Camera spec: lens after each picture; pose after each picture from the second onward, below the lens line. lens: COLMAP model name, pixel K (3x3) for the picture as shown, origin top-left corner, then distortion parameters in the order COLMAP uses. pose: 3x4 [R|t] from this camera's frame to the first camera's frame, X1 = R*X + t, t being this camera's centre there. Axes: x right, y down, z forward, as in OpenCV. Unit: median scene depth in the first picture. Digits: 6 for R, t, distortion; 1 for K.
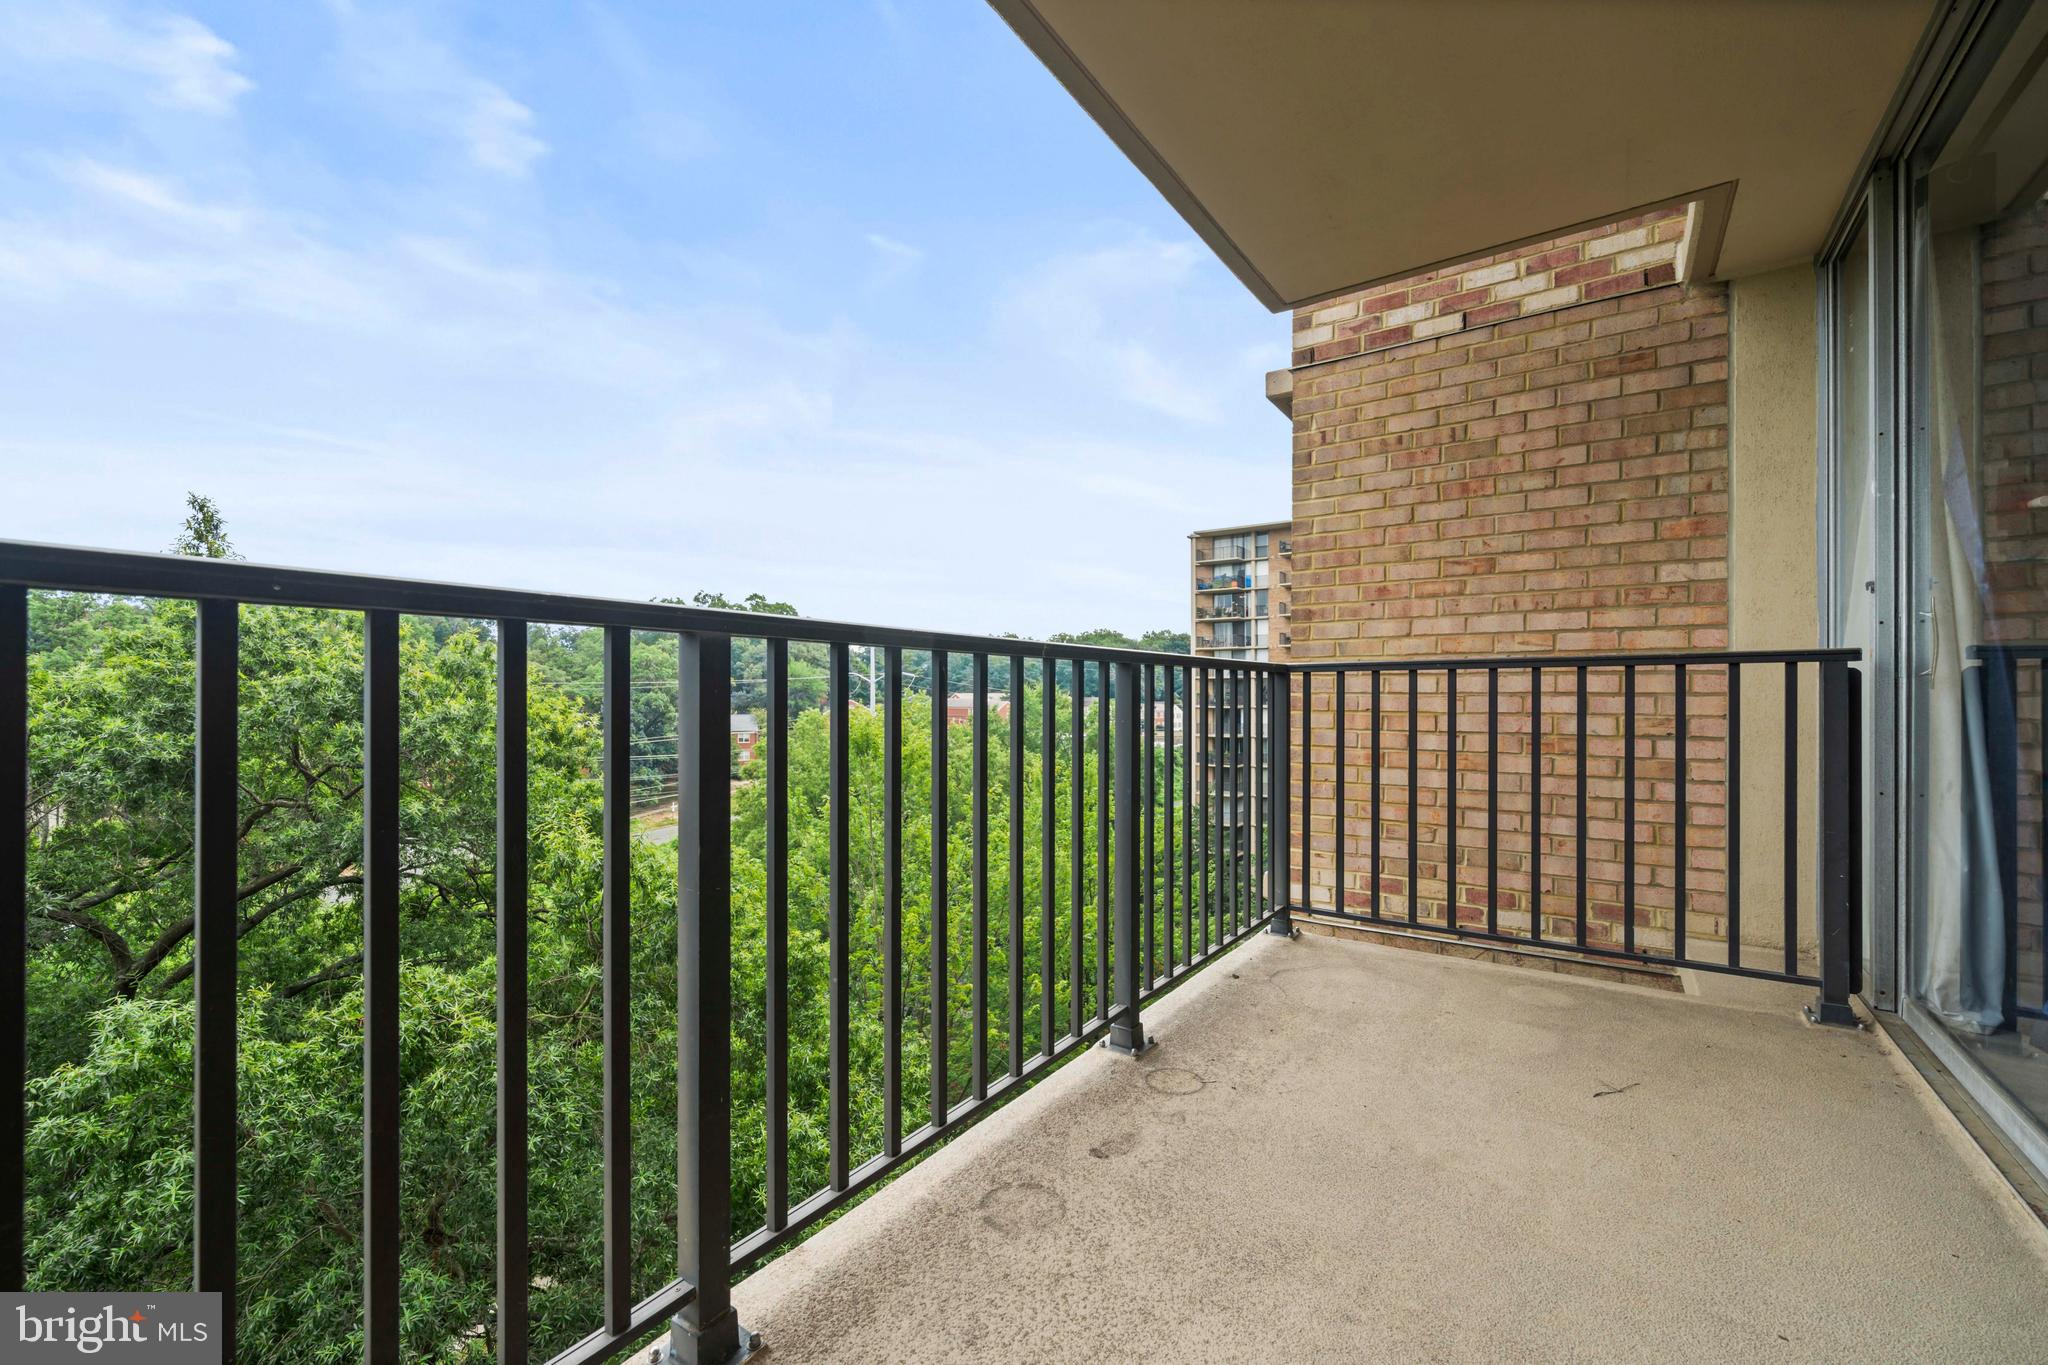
lens RADIAL K [[804.1, 0, 1020.0], [0, 804.1, 678.1], [0, 0, 1]] dist [-0.000106, -0.000450]
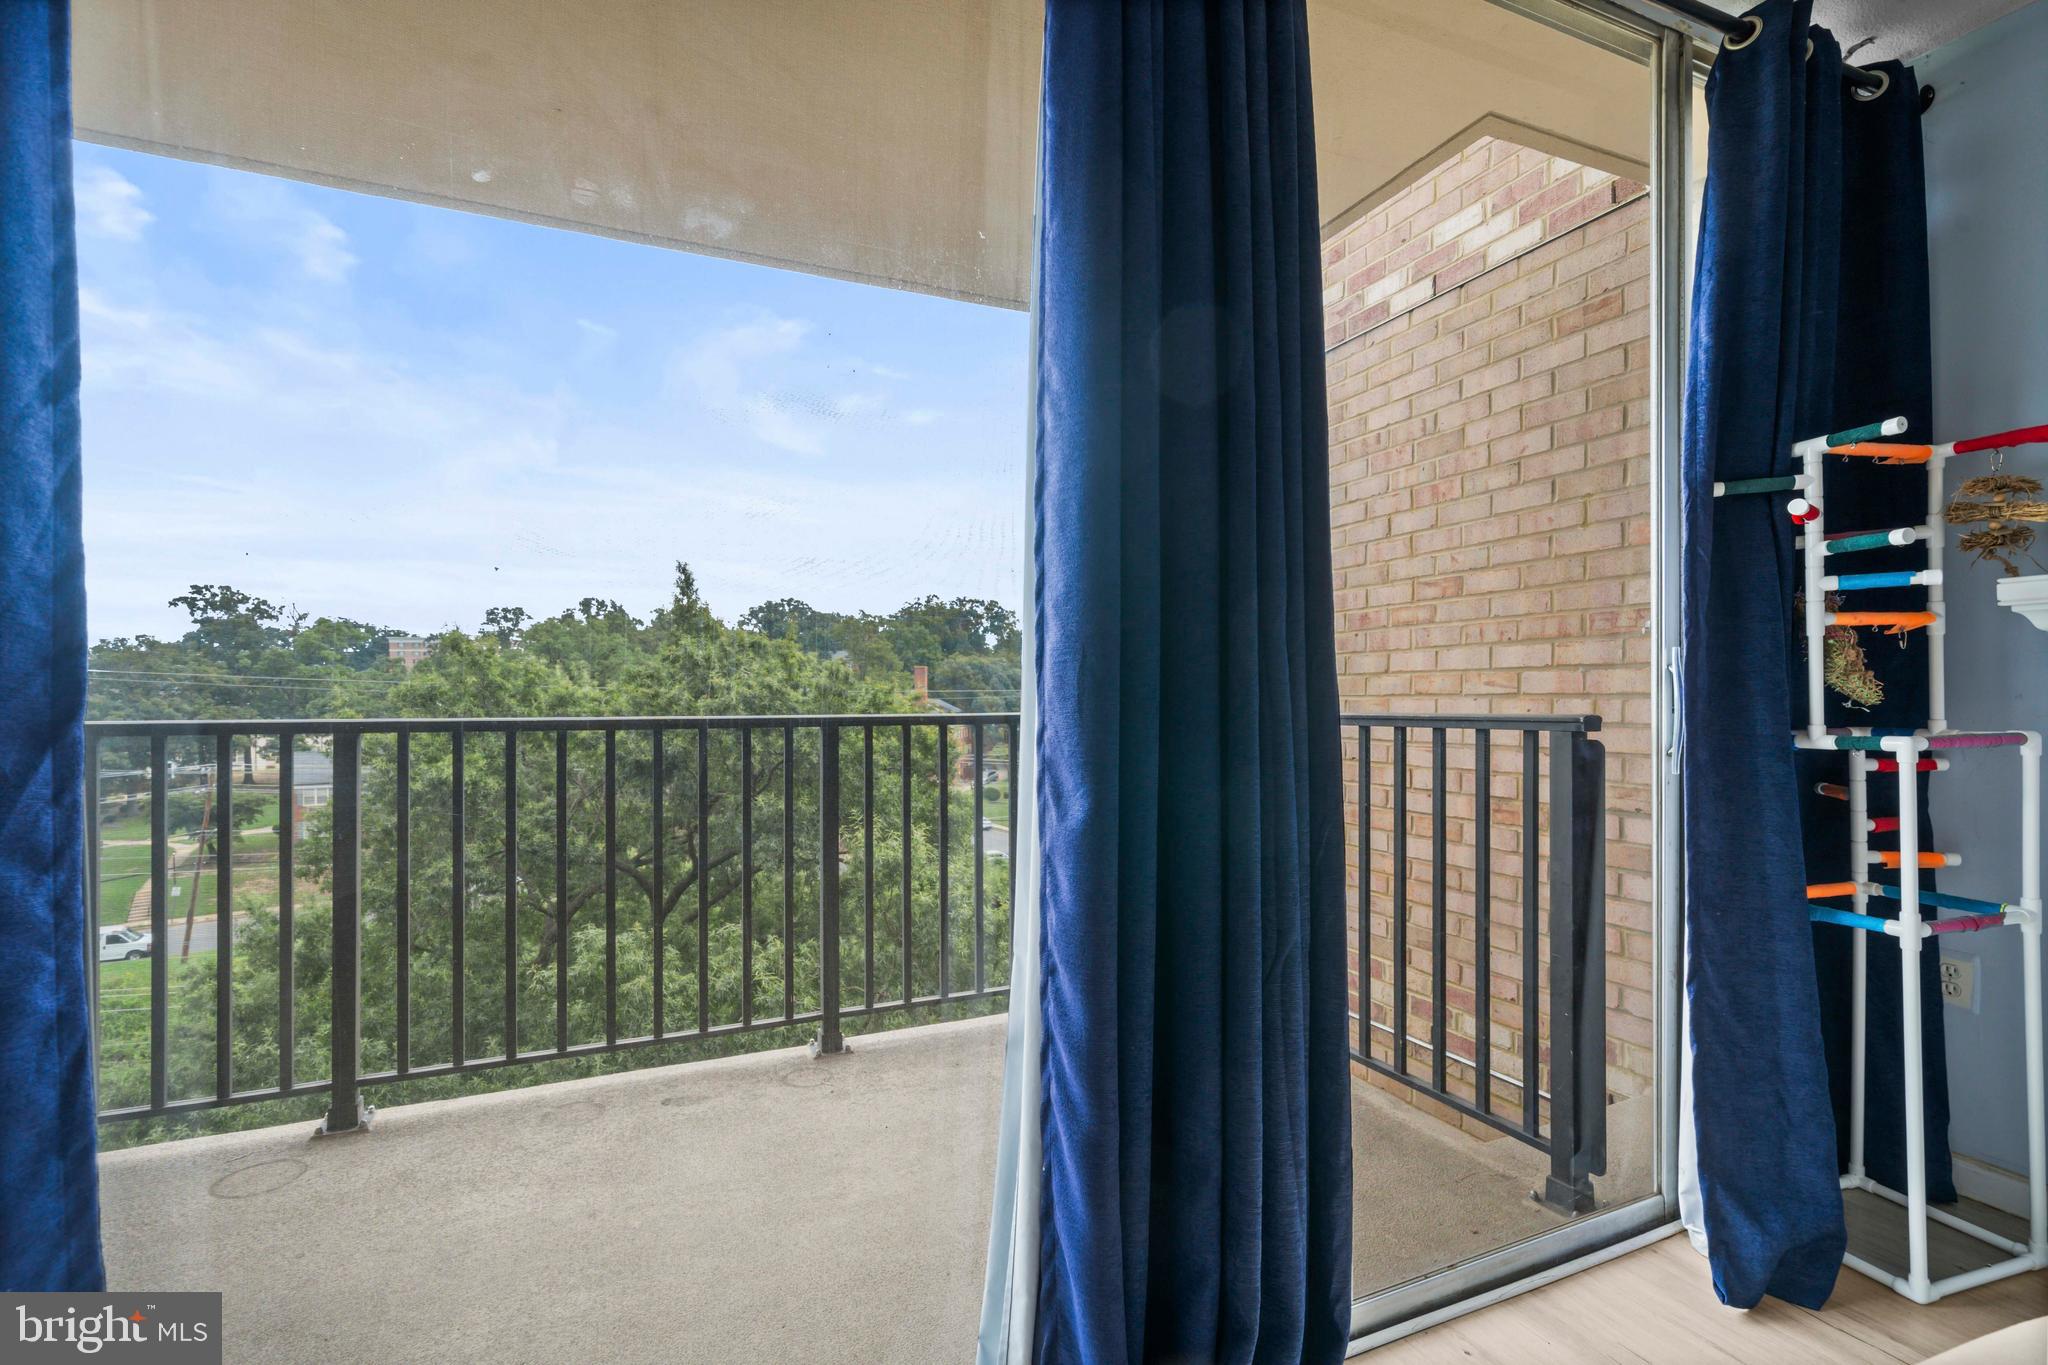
lens RADIAL K [[893.4, 0, 1024.0], [0, 893.4, 682.5], [0, 0, 1]] dist [-0.000519, 0.000065]
pose [[0.860982, -0.013002, -0.508470, 0.680282], [0.013754, 0.999903, -0.002280, -0.048623], [0.508450, -0.005030, 0.861077, 0.009045]]
